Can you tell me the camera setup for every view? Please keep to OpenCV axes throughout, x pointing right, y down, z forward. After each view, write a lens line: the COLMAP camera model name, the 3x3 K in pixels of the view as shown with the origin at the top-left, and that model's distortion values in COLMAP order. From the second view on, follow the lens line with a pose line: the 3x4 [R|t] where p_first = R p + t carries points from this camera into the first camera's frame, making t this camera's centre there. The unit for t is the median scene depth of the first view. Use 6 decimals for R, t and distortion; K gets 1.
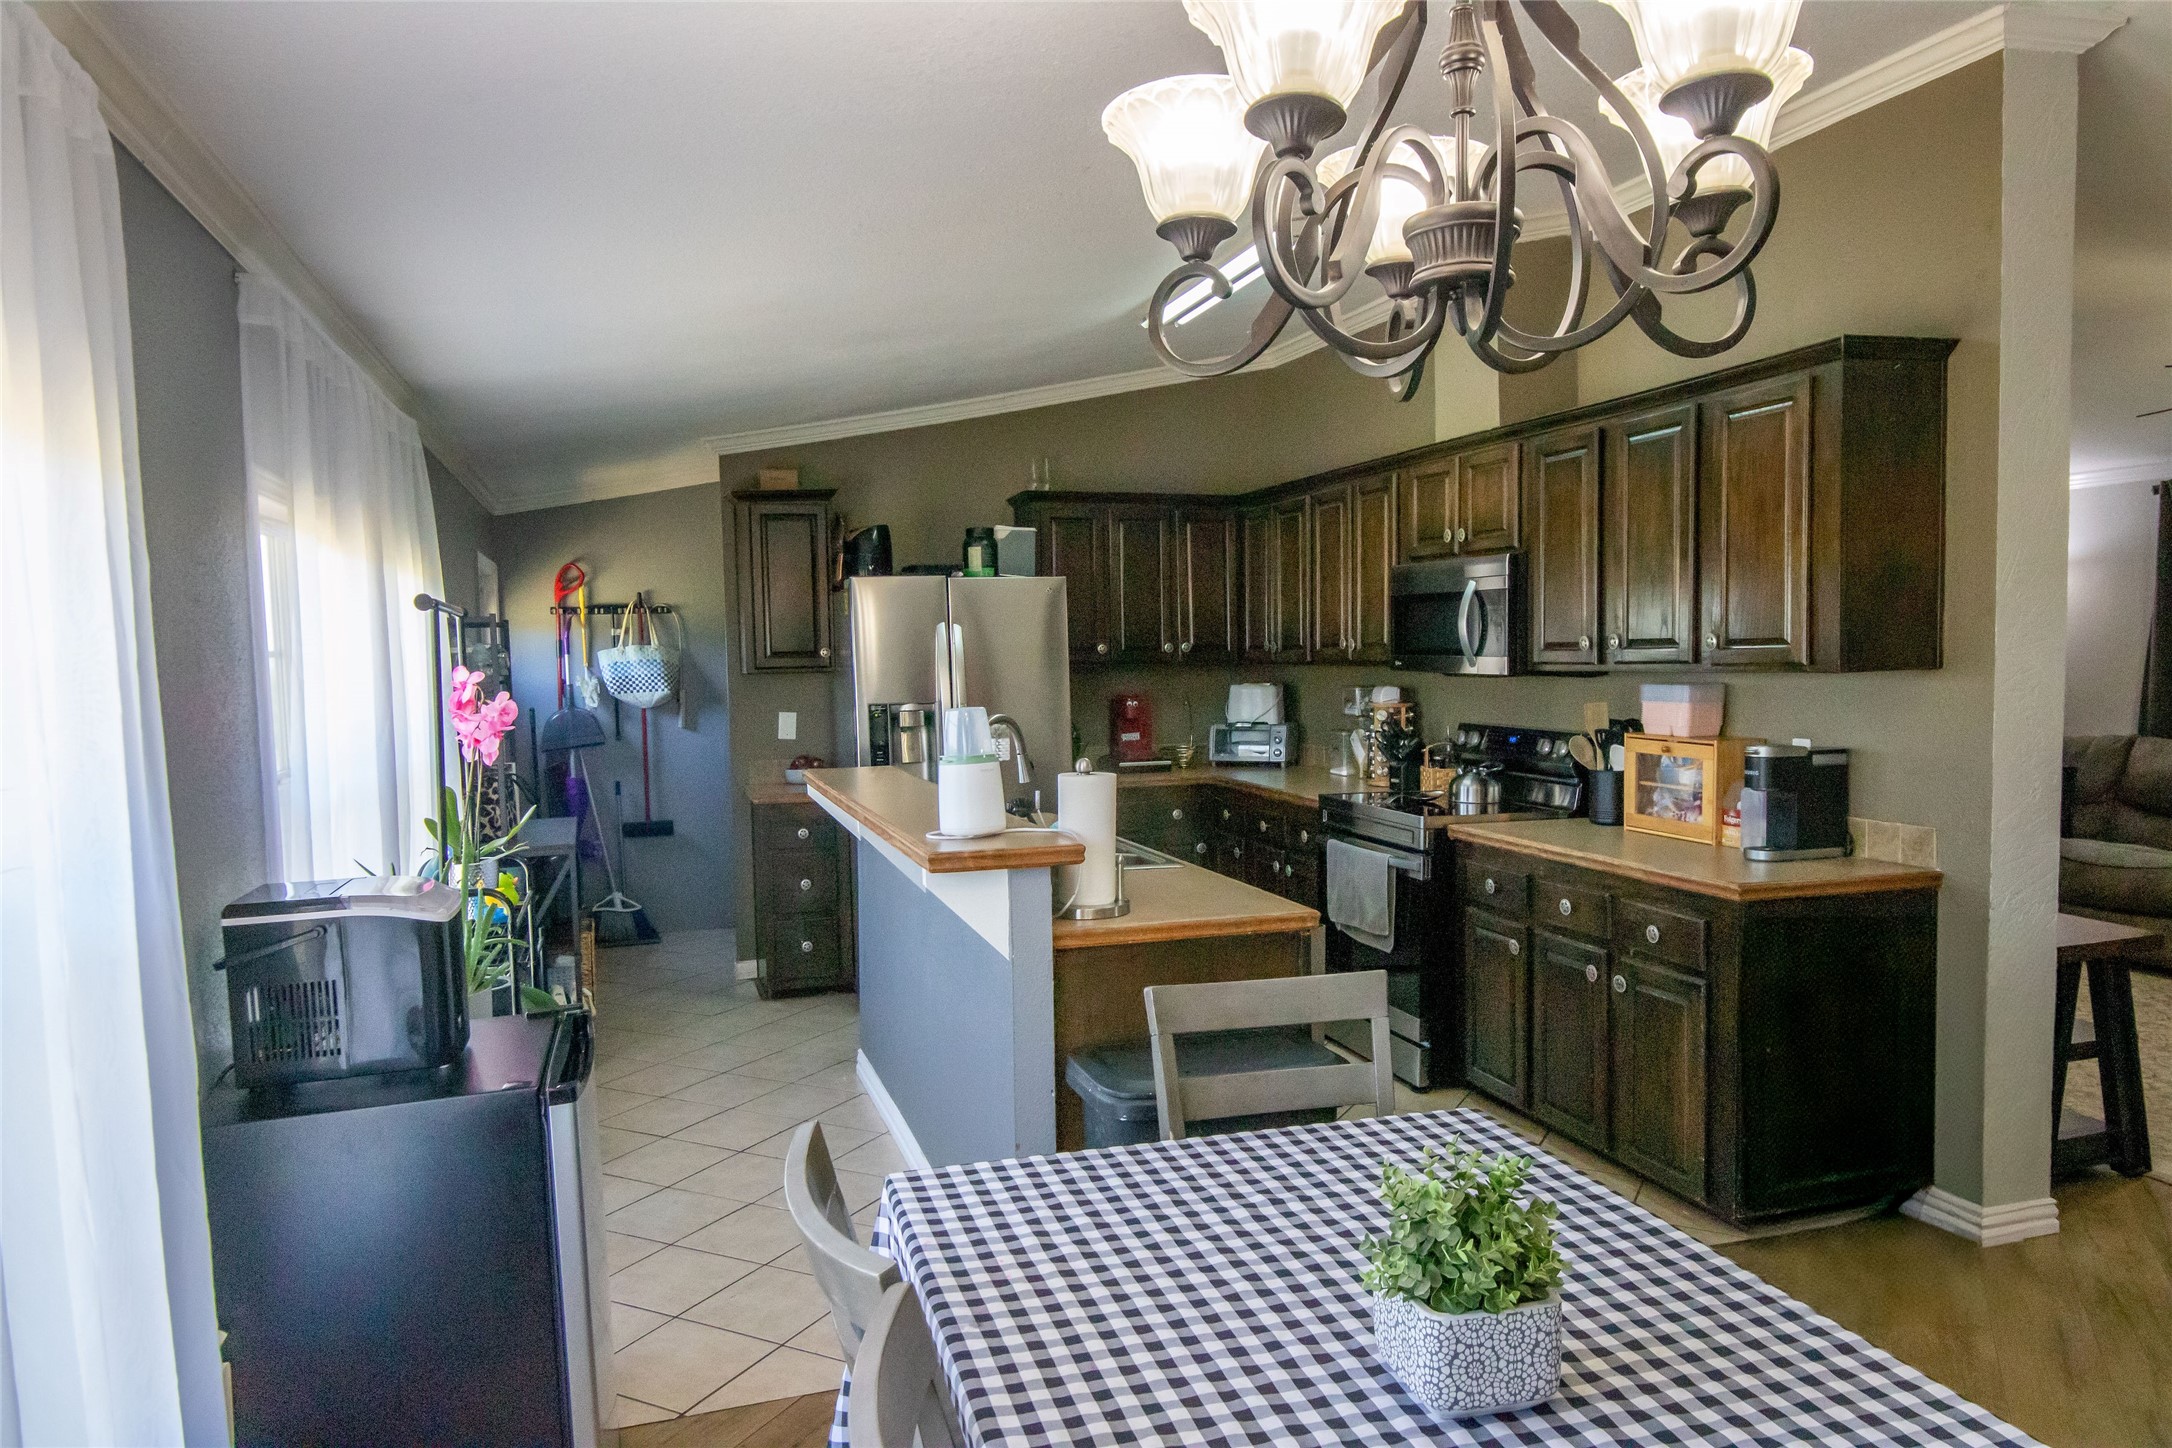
lens RADIAL K [[1469.6, 0, 1082.3], [0, 1469.6, 747.7], [0, 0, 1]] dist [0.042103, -0.035019]
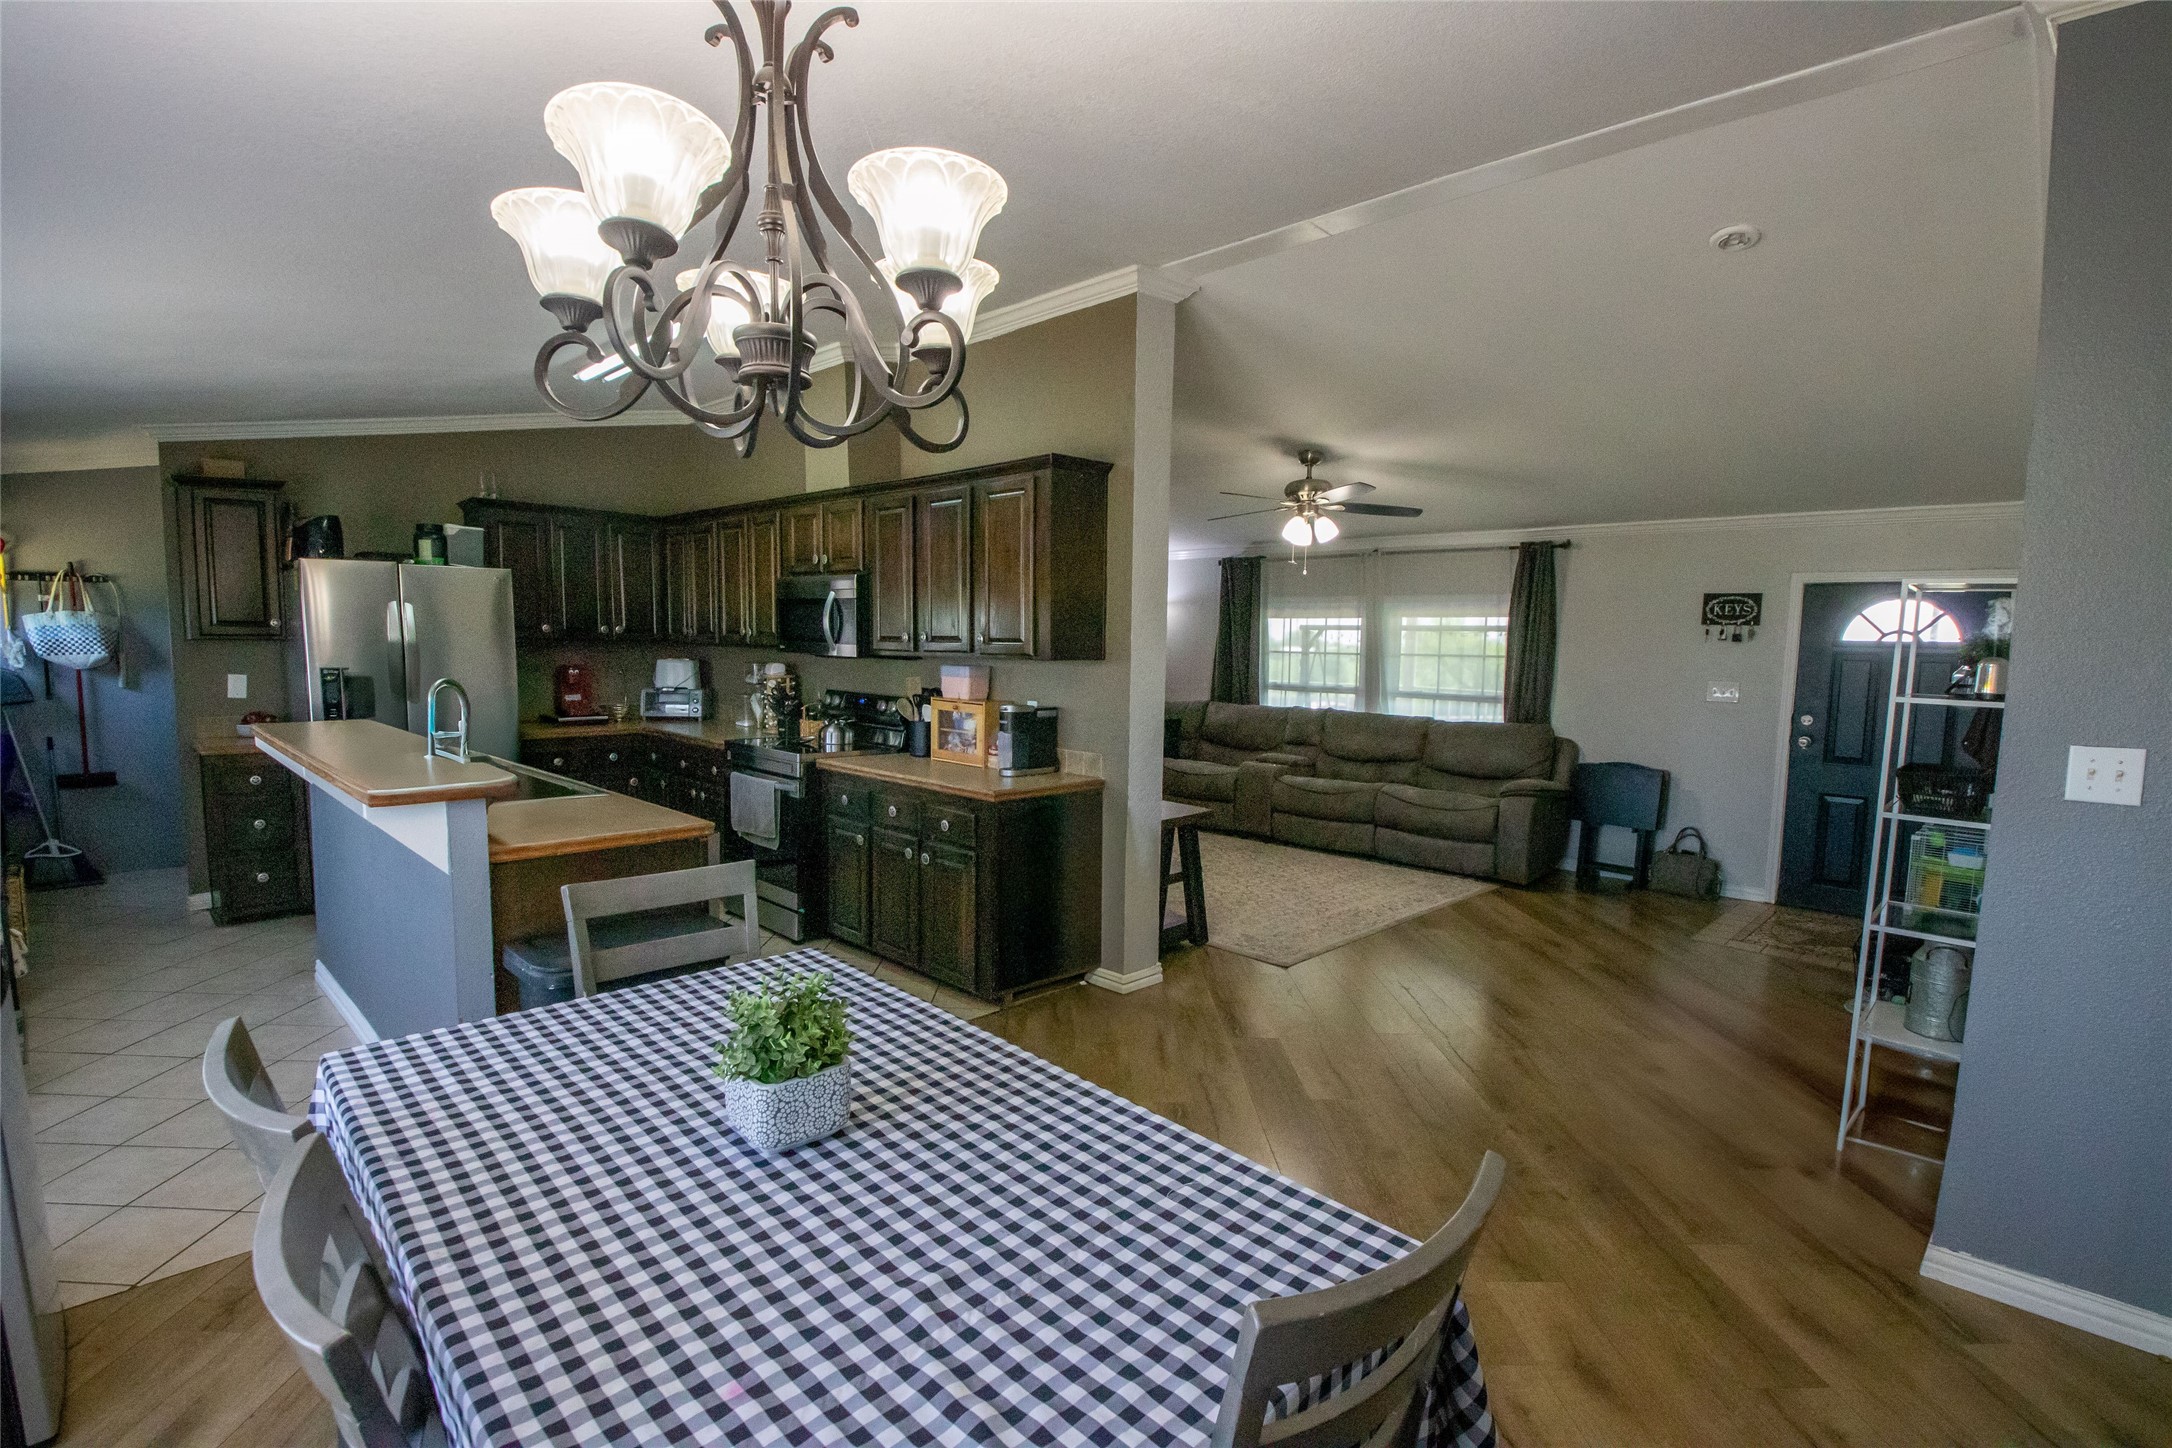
lens RADIAL K [[1015.7, 0, 1106.2], [0, 1015.7, 746.2], [0, 0, 1]] dist [-0.004375, -0.014236]
pose [[0.875121, -0.016116, 0.483635, 0.017674], [-0.001931, 0.999321, 0.036794, 0.002461], [-0.483900, -0.033133, 0.874496, -0.011240]]
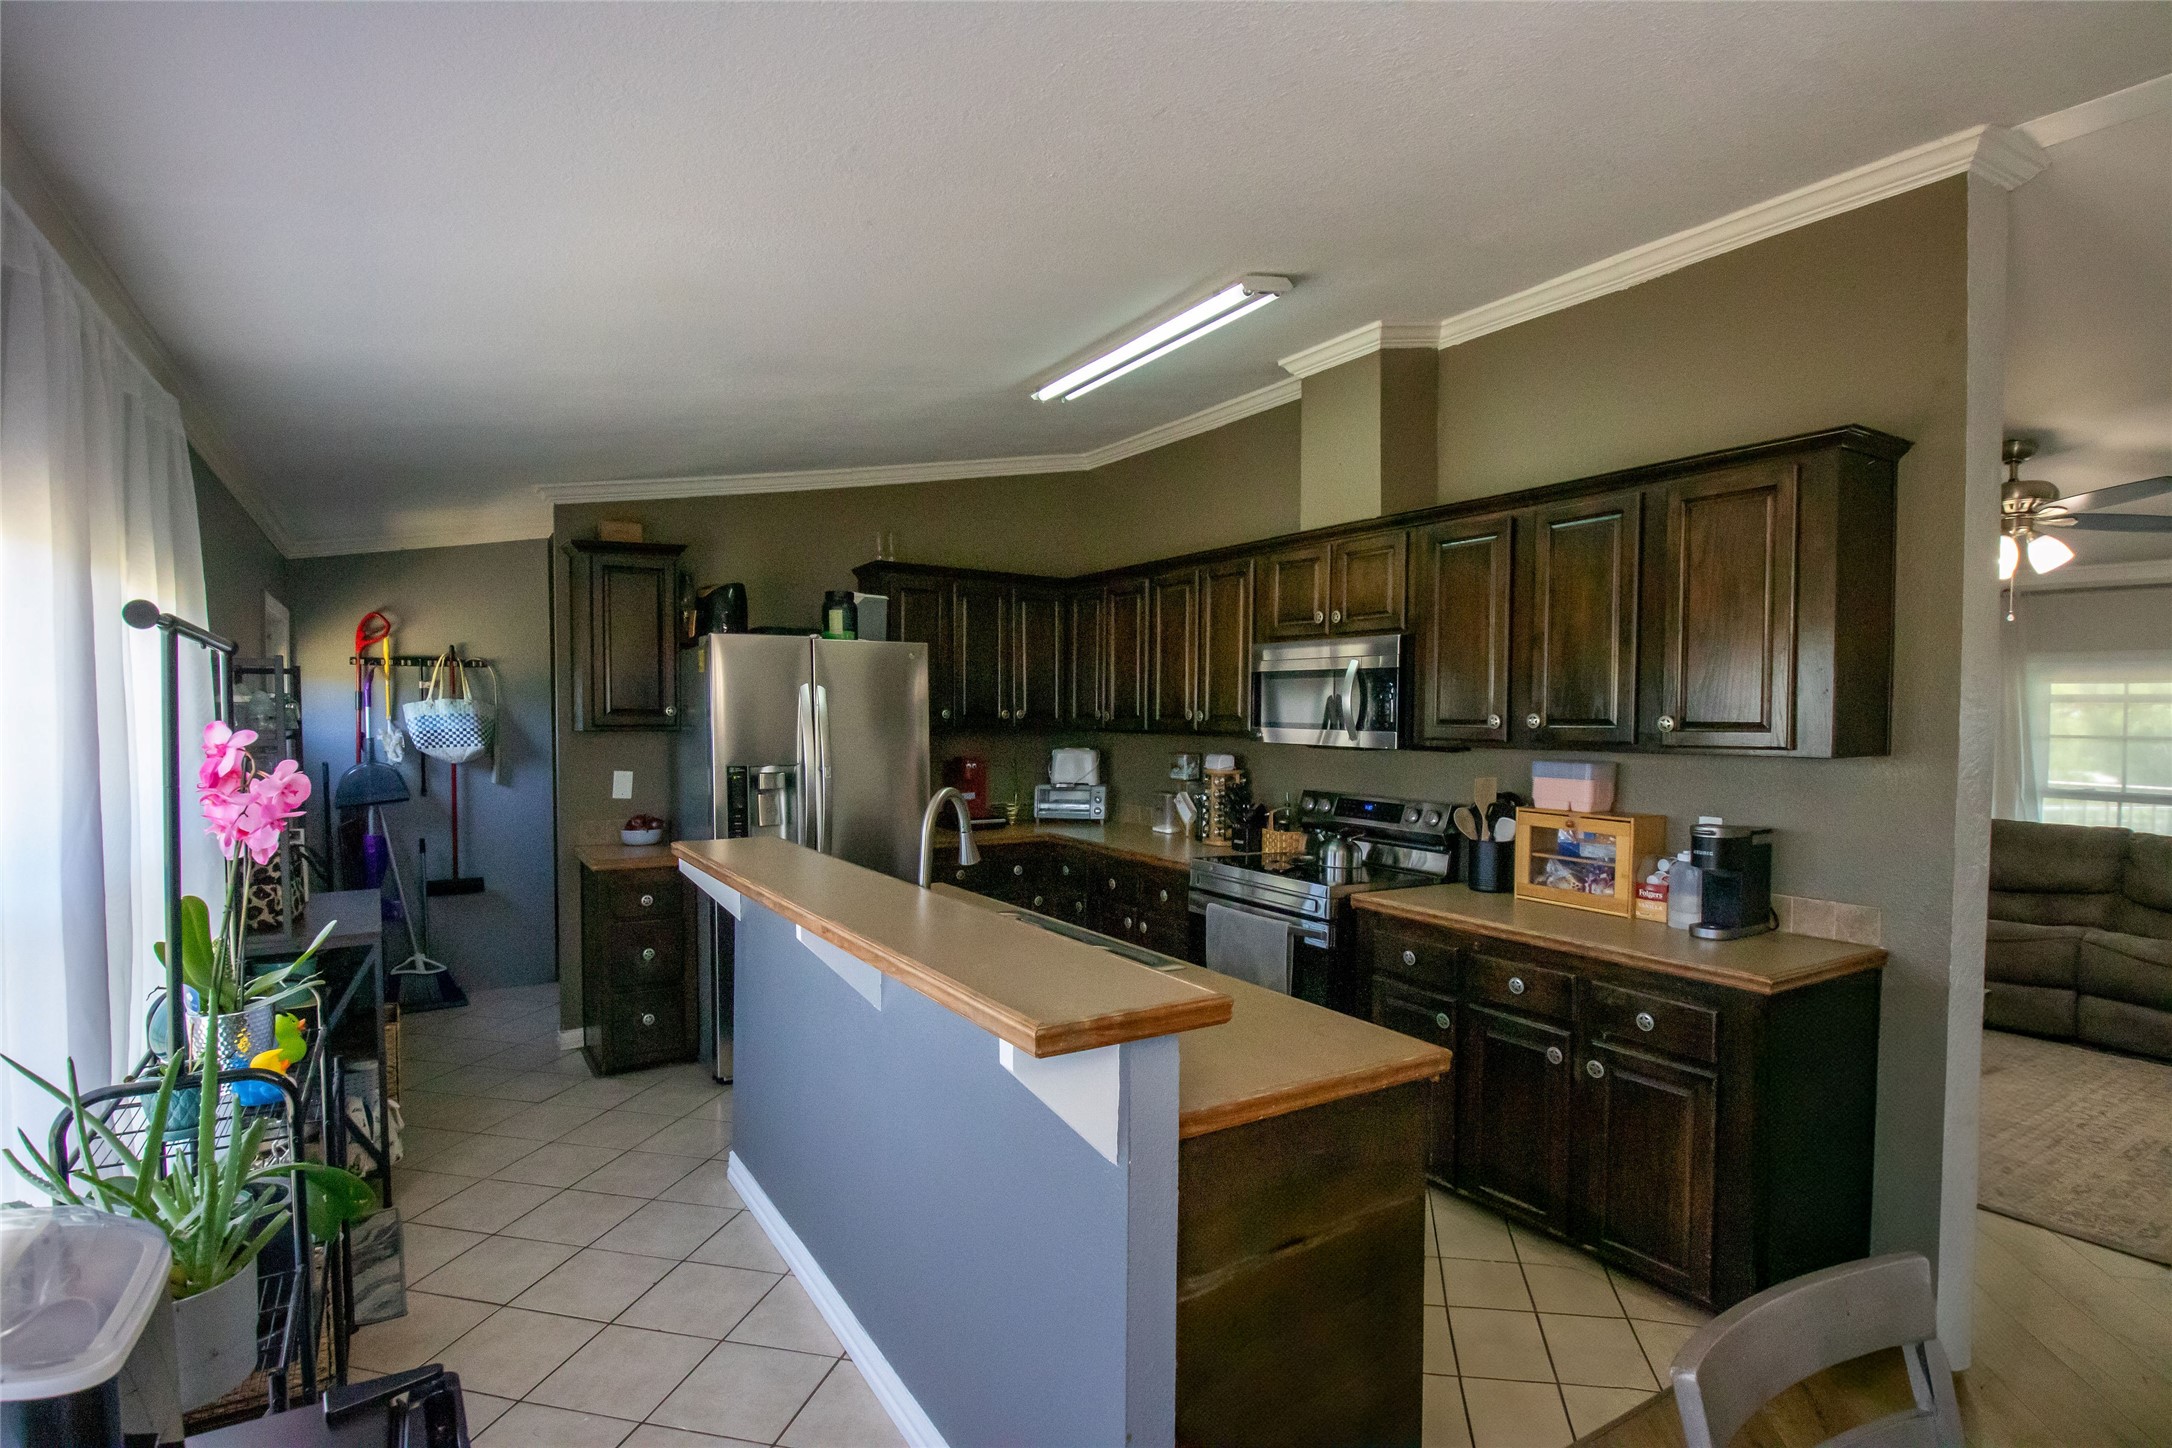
lens RADIAL K [[1069.6, 0, 1092.2], [0, 1069.6, 750.4], [0, 0, 1]] dist [-0.011244, -0.004460]
pose [[0.962898, 0.015440, 0.269423, -0.145801], [-0.006287, 0.999374, -0.034803, -0.024081], [-0.269792, 0.031818, 0.962393, 0.374628]]
